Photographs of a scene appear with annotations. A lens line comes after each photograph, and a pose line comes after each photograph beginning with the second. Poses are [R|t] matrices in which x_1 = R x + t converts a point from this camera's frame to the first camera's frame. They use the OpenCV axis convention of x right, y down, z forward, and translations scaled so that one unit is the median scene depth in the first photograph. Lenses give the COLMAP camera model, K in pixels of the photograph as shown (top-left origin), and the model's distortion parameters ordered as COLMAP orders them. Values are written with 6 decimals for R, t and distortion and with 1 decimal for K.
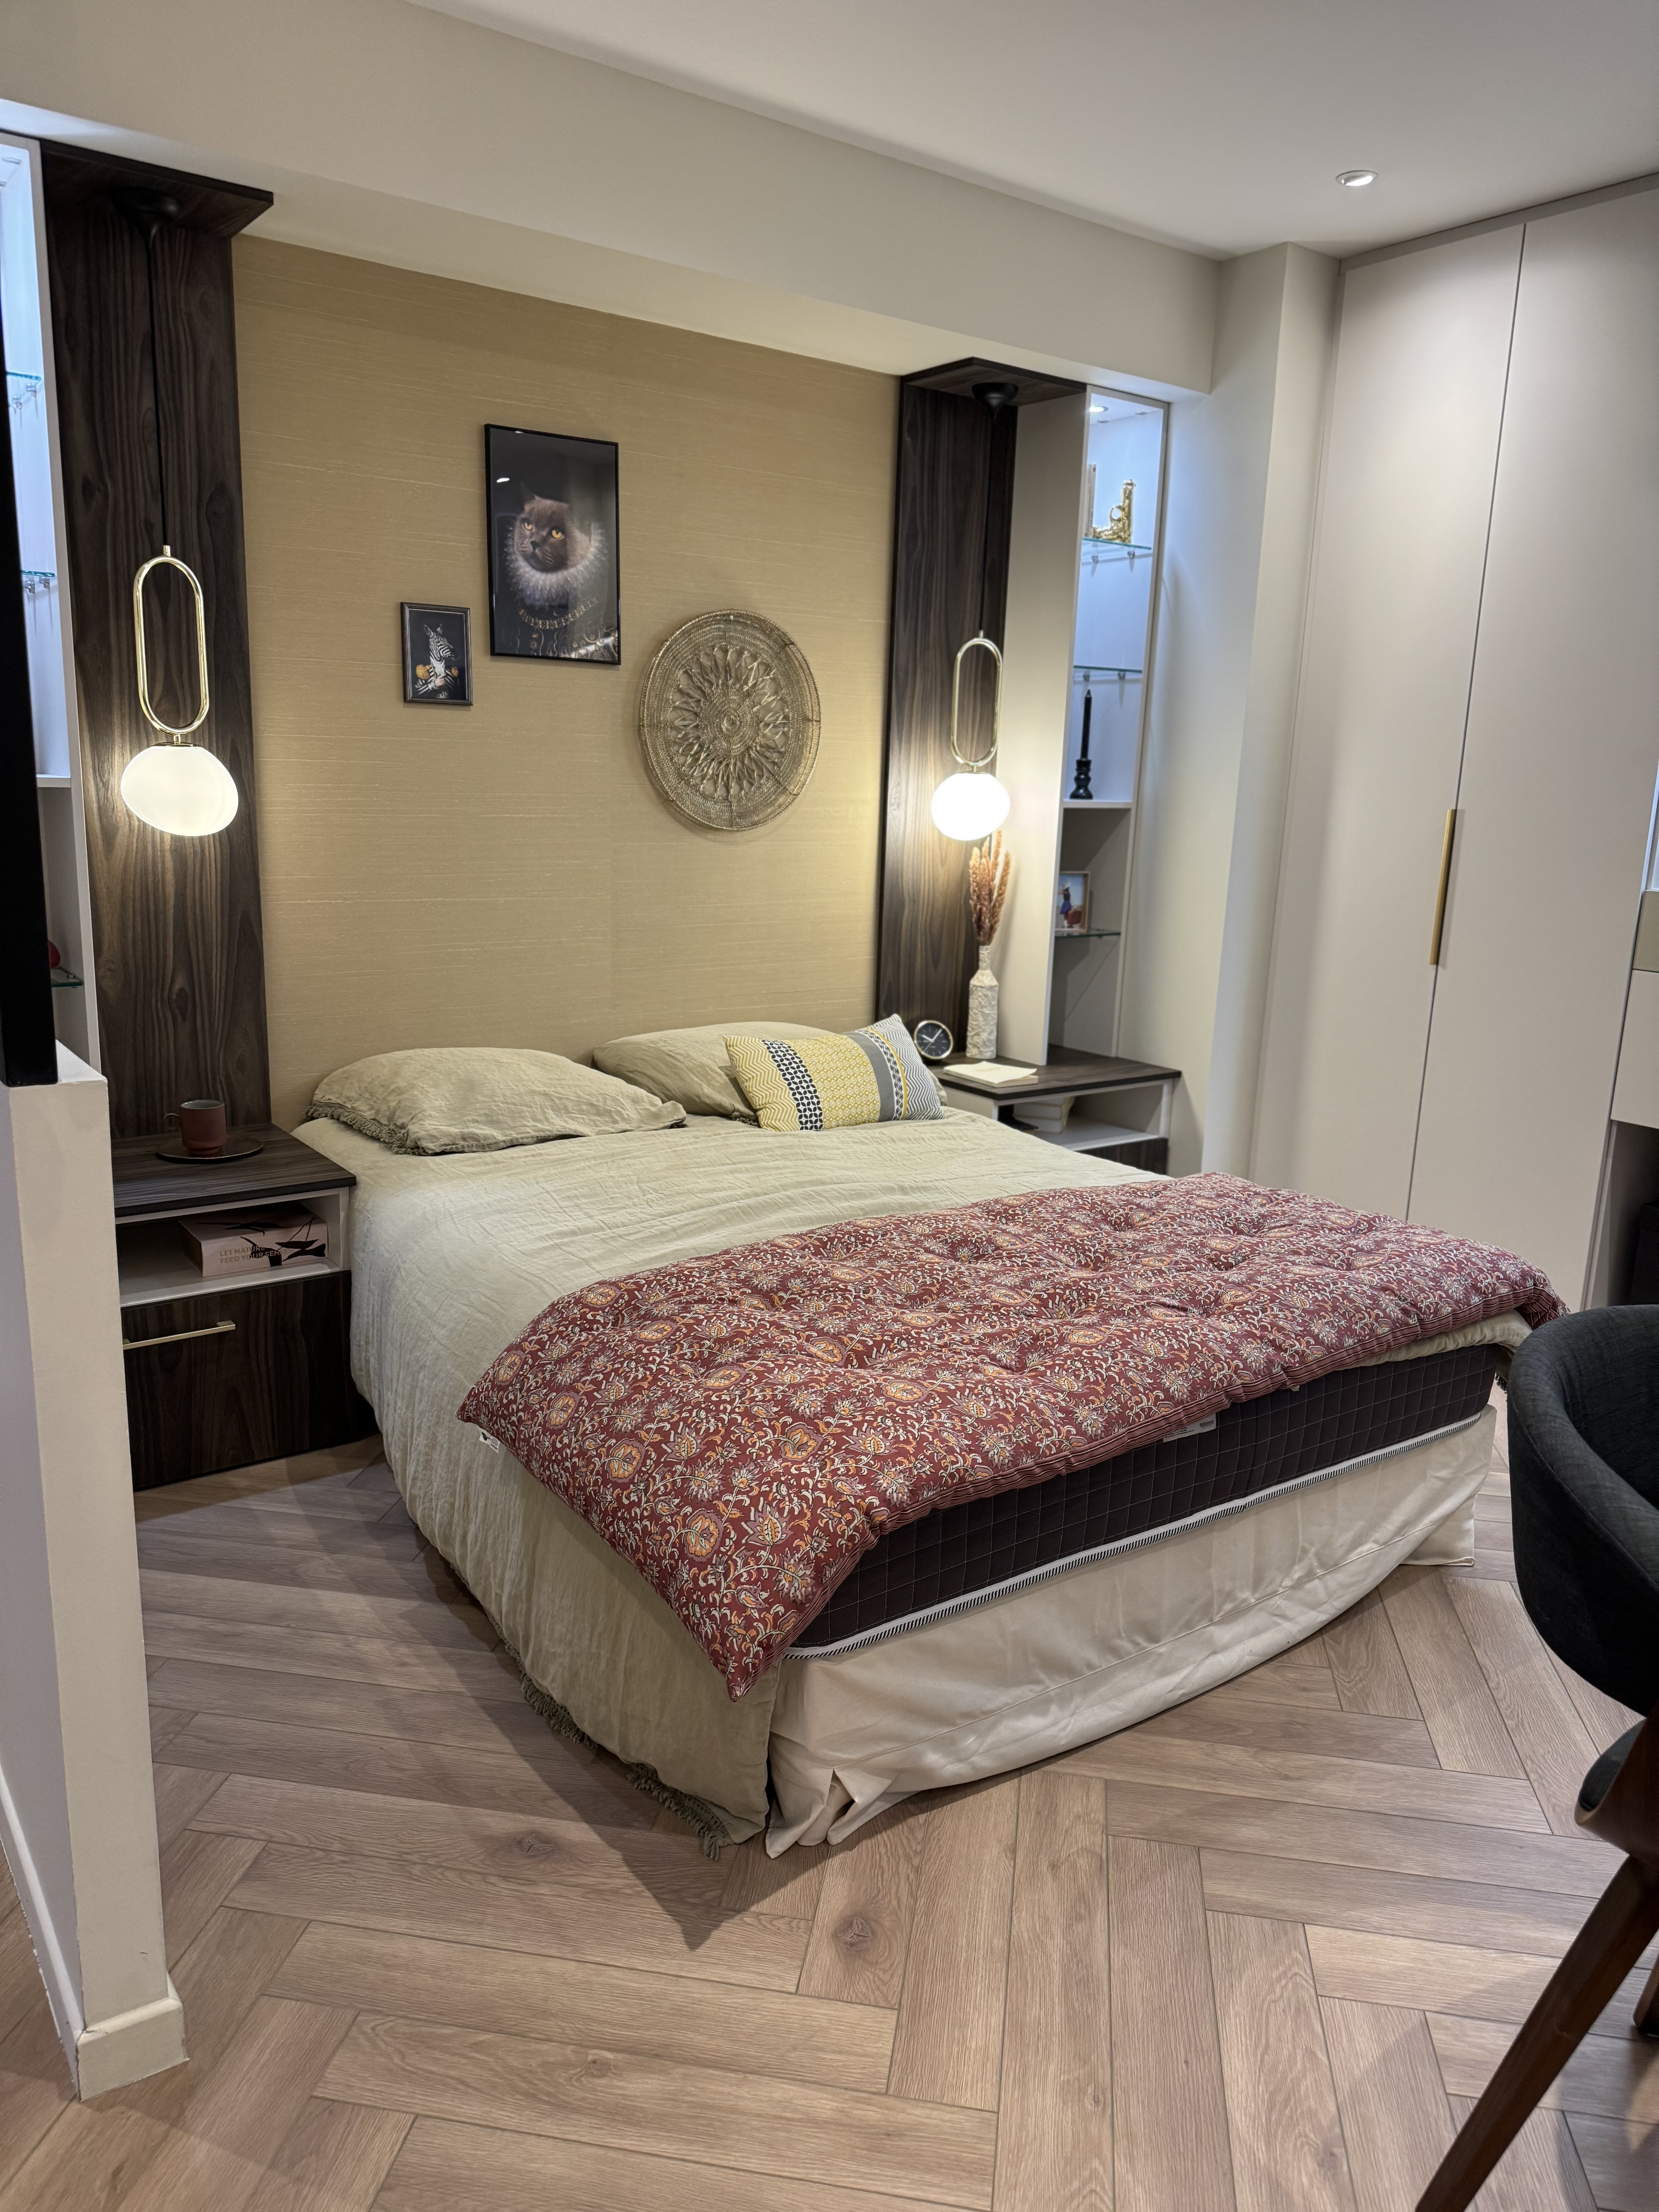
lens RADIAL K [[1584.4, 0, 829.5], [0, 1584.4, 1106.0], [0, 0, 1]] dist [0.002829, -0.007731]
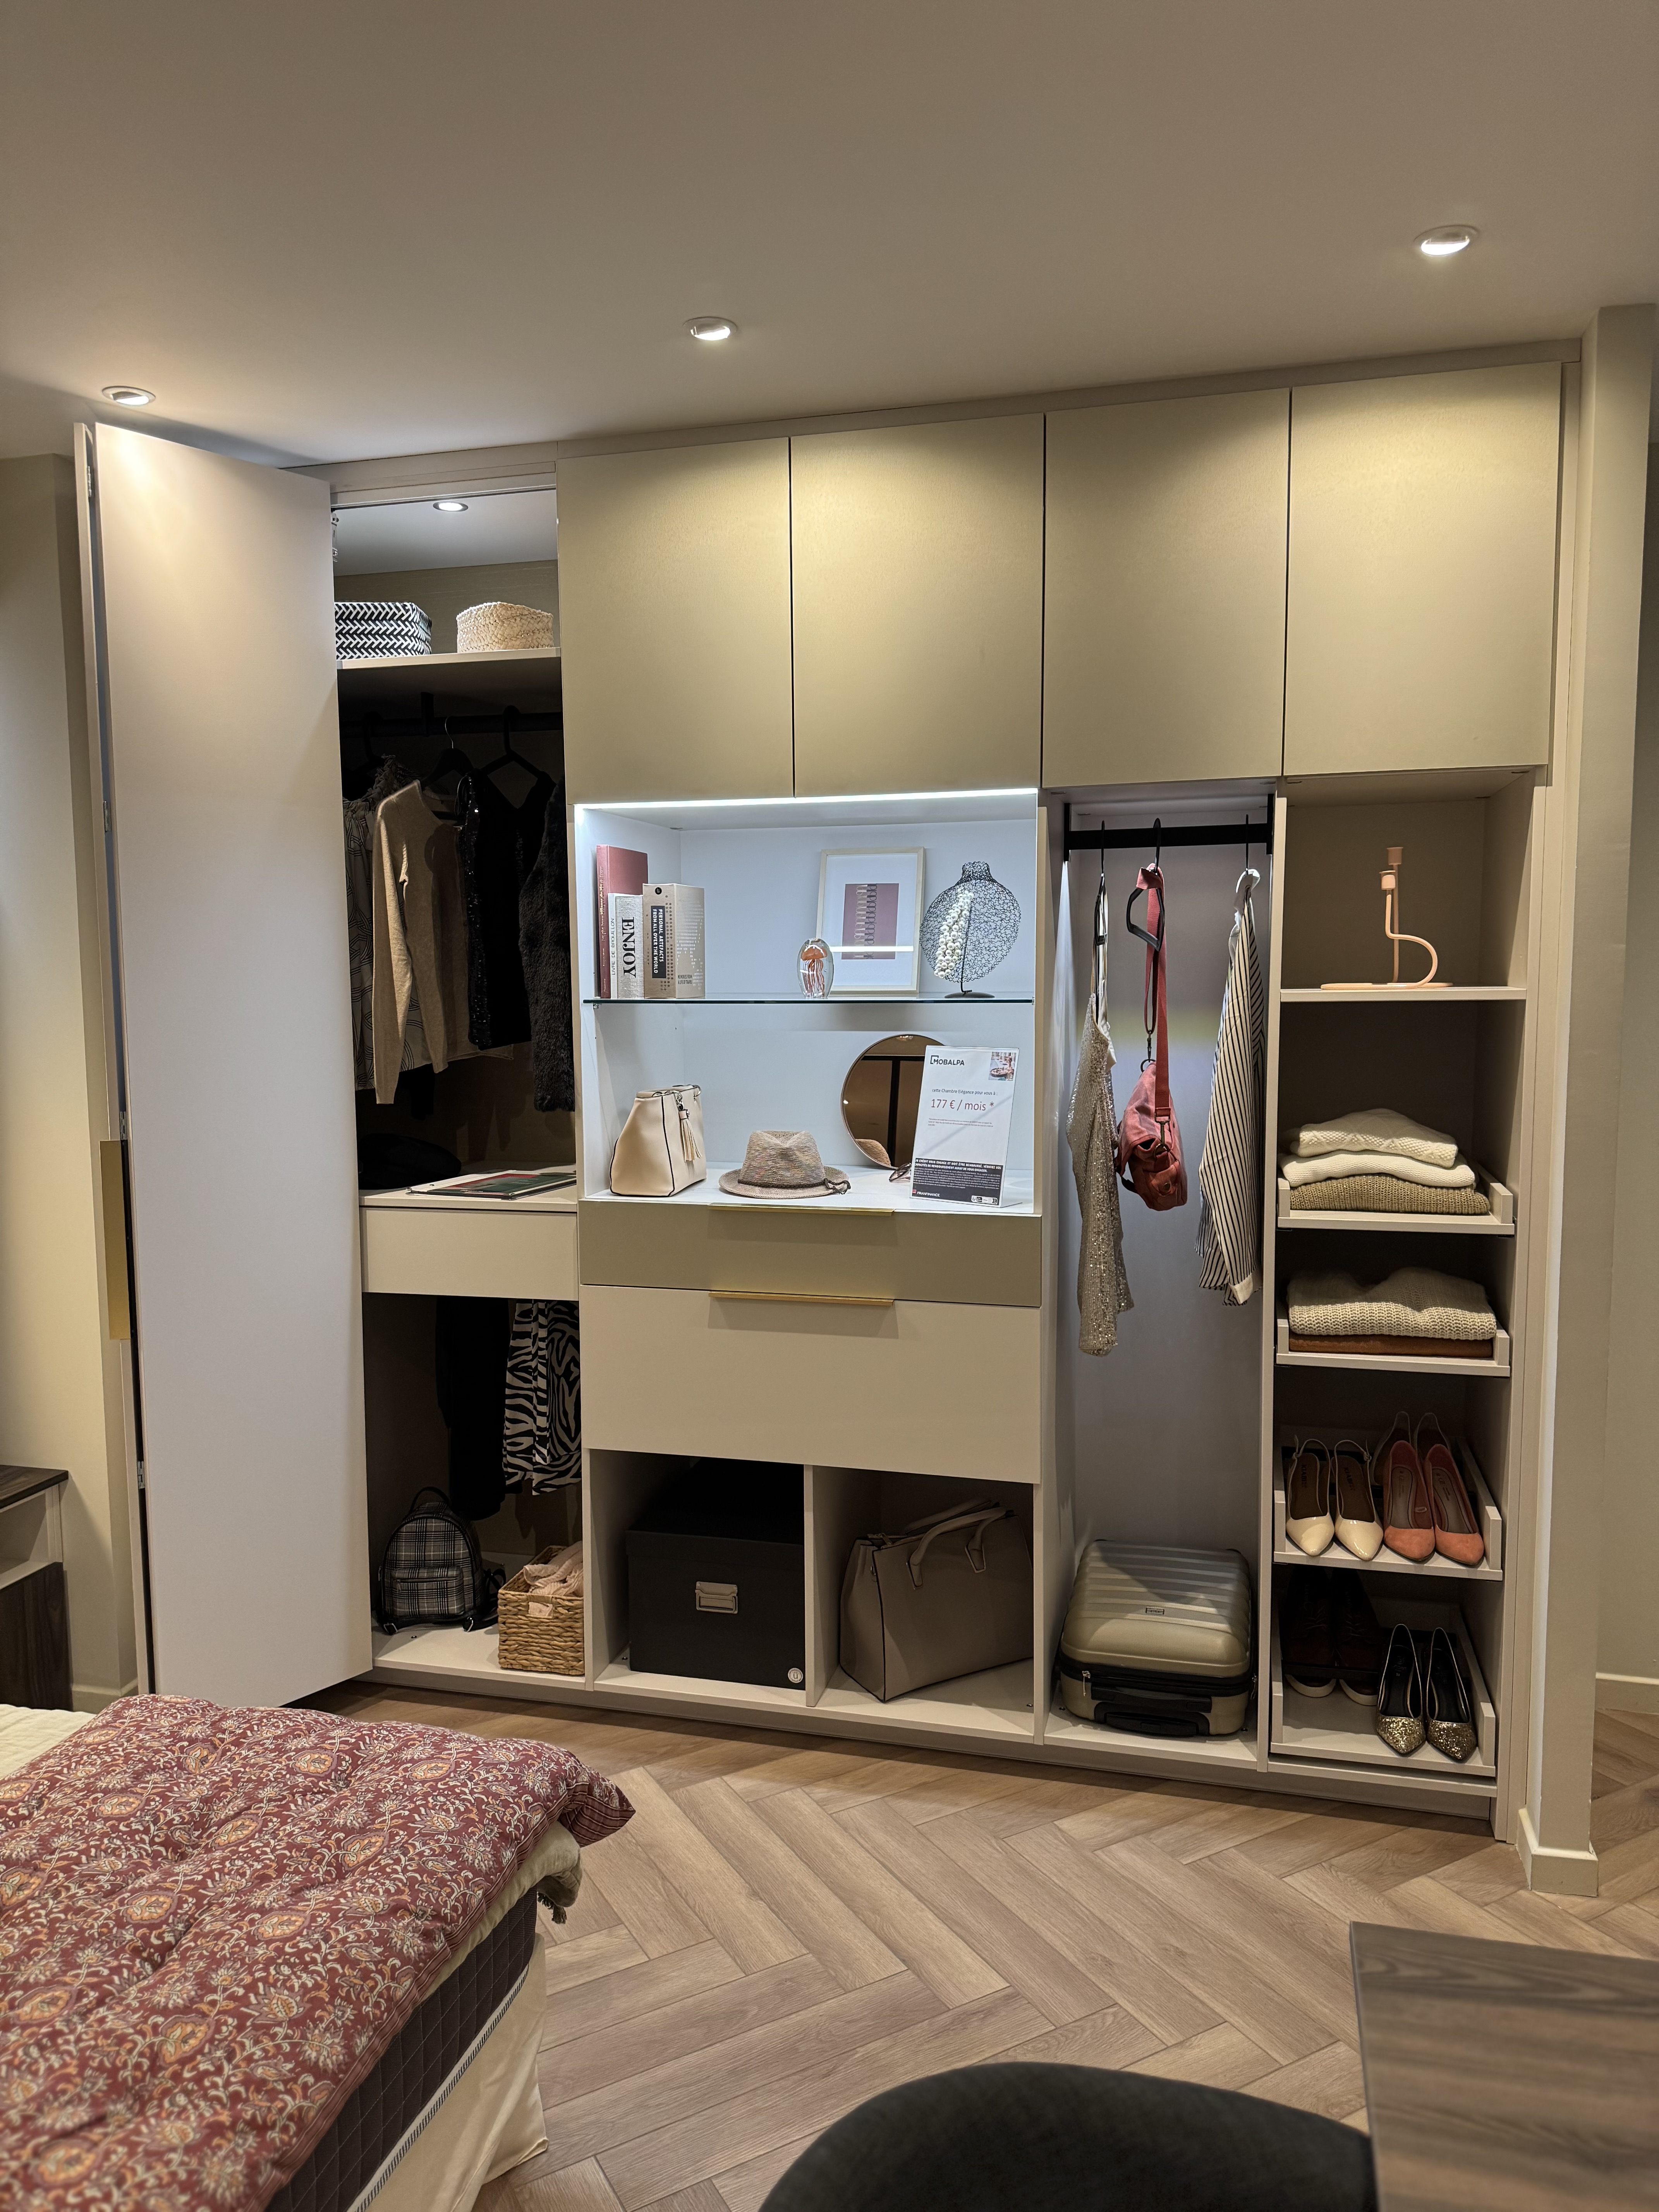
lens RADIAL K [[1584.4, 0, 829.5], [0, 1584.4, 1106.0], [0, 0, 1]] dist [0.002829, -0.007731]
pose [[0.781092, -0.099199, 0.616486, 0.094020], [0.164582, 0.985095, -0.050014, -0.169436], [-0.602335, 0.140528, 0.785776, 0.256063]]
